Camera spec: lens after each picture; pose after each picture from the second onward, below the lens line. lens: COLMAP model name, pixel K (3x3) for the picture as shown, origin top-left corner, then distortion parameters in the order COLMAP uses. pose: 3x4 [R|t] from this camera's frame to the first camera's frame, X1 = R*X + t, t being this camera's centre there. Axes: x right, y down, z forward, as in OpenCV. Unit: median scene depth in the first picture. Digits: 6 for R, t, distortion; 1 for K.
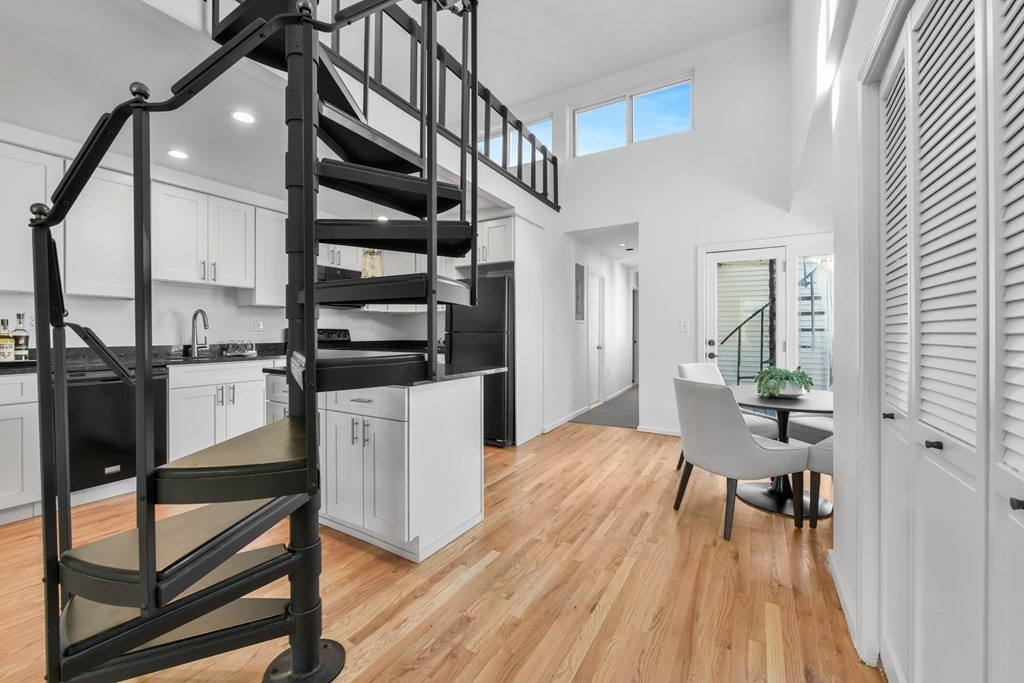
lens RADIAL K [[414.0, 0, 521.3], [0, 414.0, 335.9], [0, 0, 1]] dist [-0.005049, -0.000721]
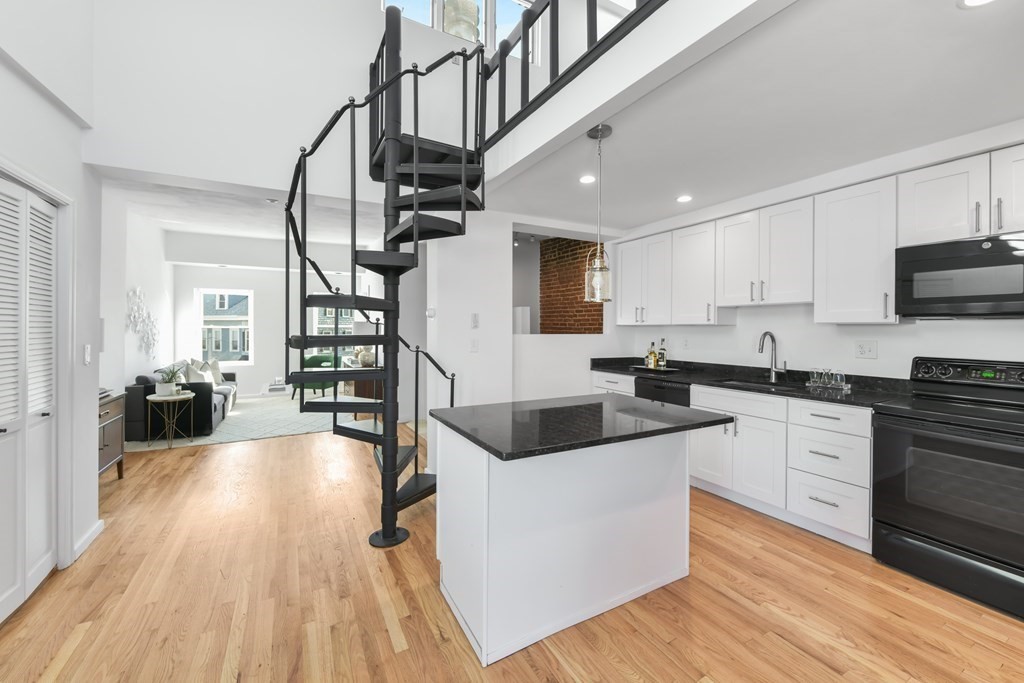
lens RADIAL K [[414.0, 0, 516.4], [0, 414.0, 329.8], [0, 0, 1]] dist [-0.005049, -0.000721]
pose [[-0.527330, -0.001780, -0.849659, 0.313790], [-0.012590, 0.999904, 0.005719, -0.065416], [0.849567, 0.013713, -0.527302, 0.997402]]
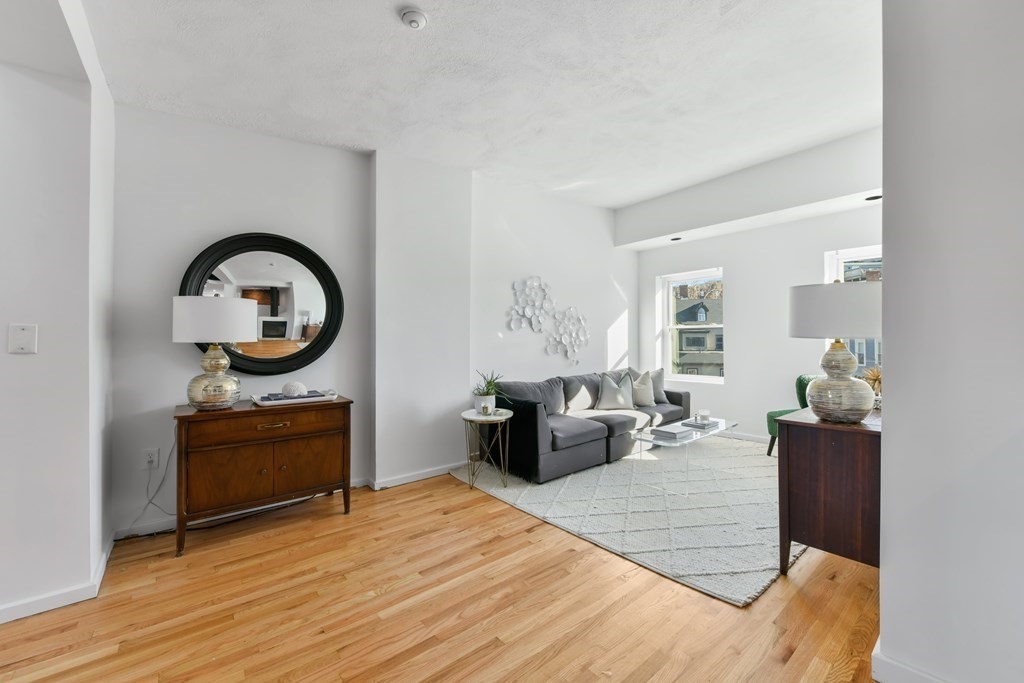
lens RADIAL K [[414.0, 0, 514.3], [0, 414.0, 337.2], [0, 0, 1]] dist [-0.005049, -0.000721]
pose [[-0.933547, 0.001794, 0.358450, -0.642216], [0.001761, 0.999998, -0.000418, -0.008685], [-0.358451, 0.000241, -0.933549, 0.224034]]
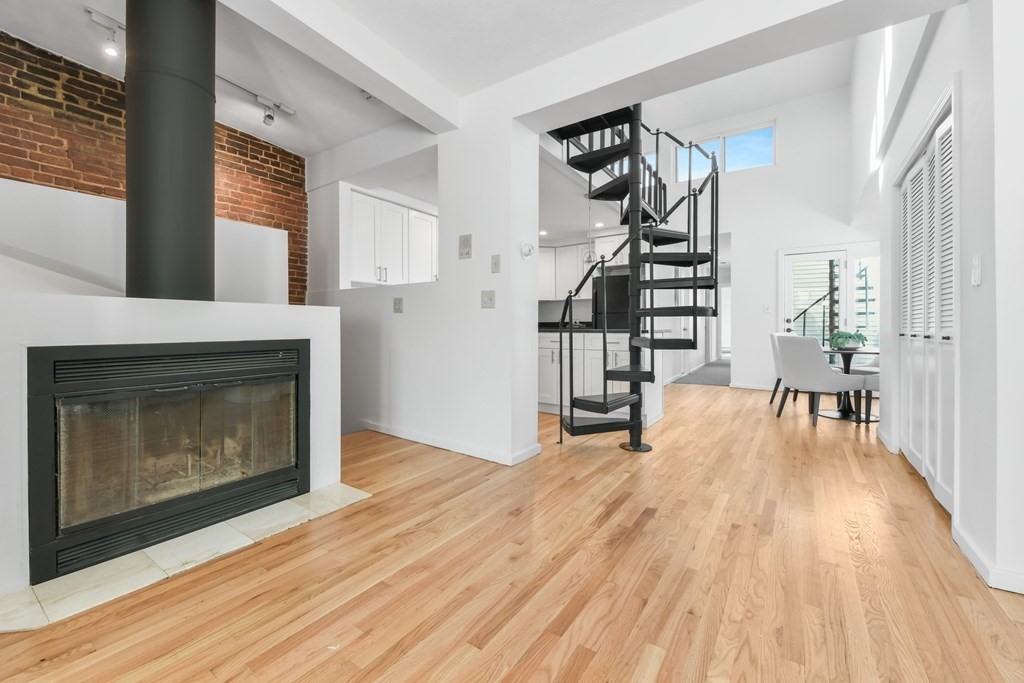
lens RADIAL K [[414.0, 0, 519.8], [0, 414.0, 330.7], [0, 0, 1]] dist [-0.005049, -0.000721]
pose [[0.996450, 0.001350, -0.084182, -0.392275], [-0.001287, 0.999999, 0.000804, 0.062715], [0.084183, -0.000693, 0.996450, -0.551582]]
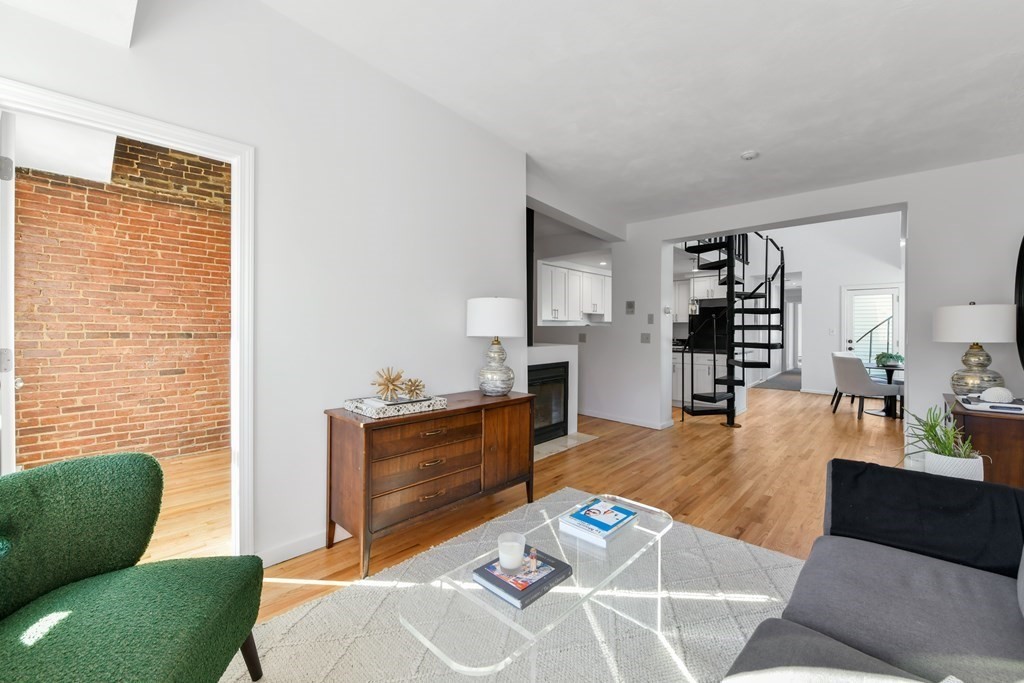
lens RADIAL K [[414.0, 0, 517.5], [0, 414.0, 331.5], [0, 0, 1]] dist [-0.005049, -0.000721]
pose [[0.971267, 0.004692, -0.237944, -0.618552], [-0.005135, 0.999986, -0.001244, -0.018392], [0.237935, 0.002430, 0.971278, -1.292551]]
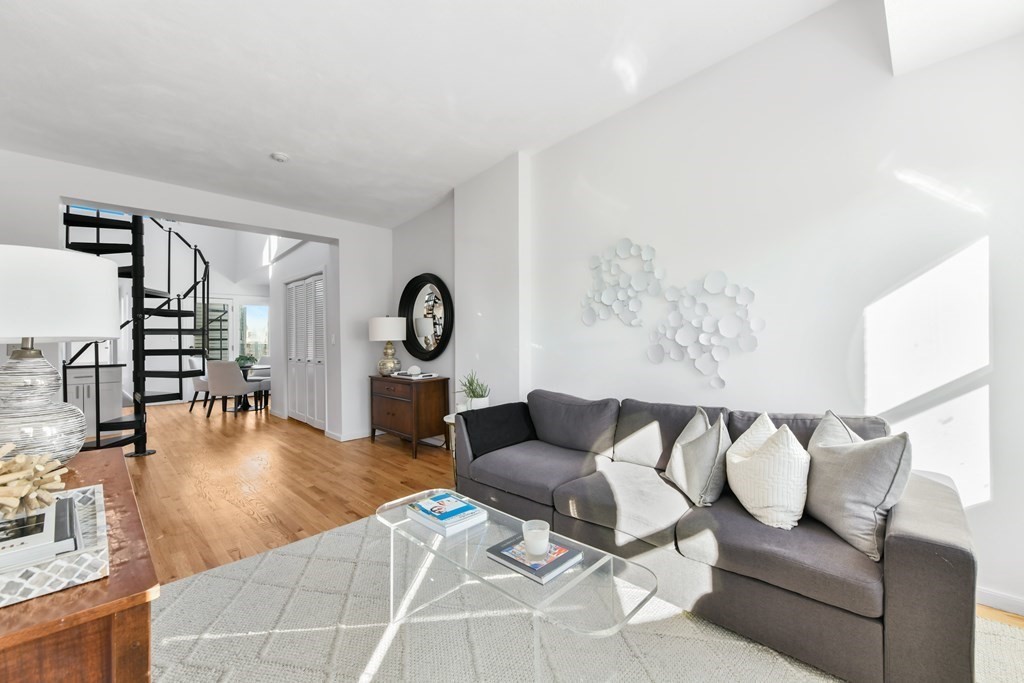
lens RADIAL K [[414.0, 0, 513.6], [0, 414.0, 338.9], [0, 0, 1]] dist [-0.005049, -0.000721]
pose [[0.263757, -0.005813, 0.964572, -1.102296], [0.015060, 0.999885, 0.001907, -0.003391], [-0.964472, 0.014024, 0.263814, -1.001698]]
